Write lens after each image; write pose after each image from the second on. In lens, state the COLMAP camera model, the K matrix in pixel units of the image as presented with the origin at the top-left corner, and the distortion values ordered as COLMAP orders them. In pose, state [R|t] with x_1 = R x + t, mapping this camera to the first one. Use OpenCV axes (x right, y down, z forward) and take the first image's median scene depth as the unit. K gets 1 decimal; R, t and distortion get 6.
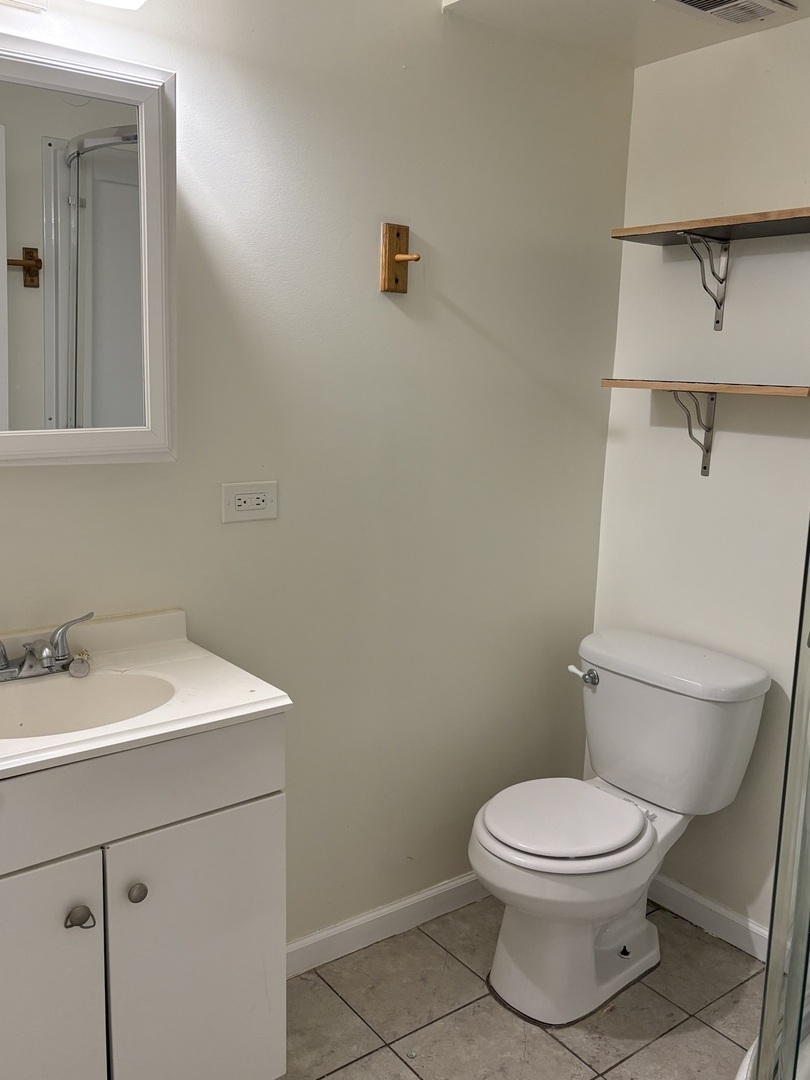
lens RADIAL K [[922.7, 0, 404.4], [0, 922.7, 538.6], [0, 0, 1]] dist [0.013464, 0.008050]
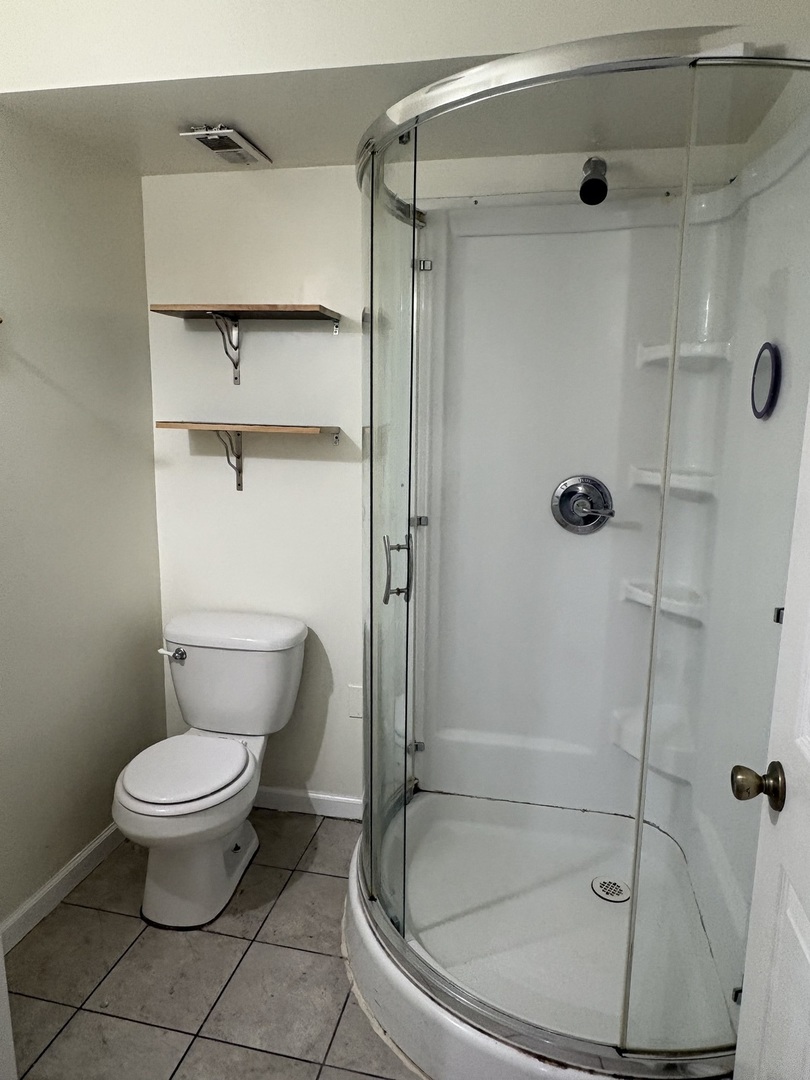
lens RADIAL K [[698.0, 0, 405.4], [0, 698.0, 538.9], [0, 0, 1]] dist [-0.003214, 0.004729]
pose [[0.764695, -0.134049, 0.630295, -0.153417], [0.118886, 0.990681, 0.066458, -0.037431], [-0.633331, 0.024113, 0.773506, 0.047539]]
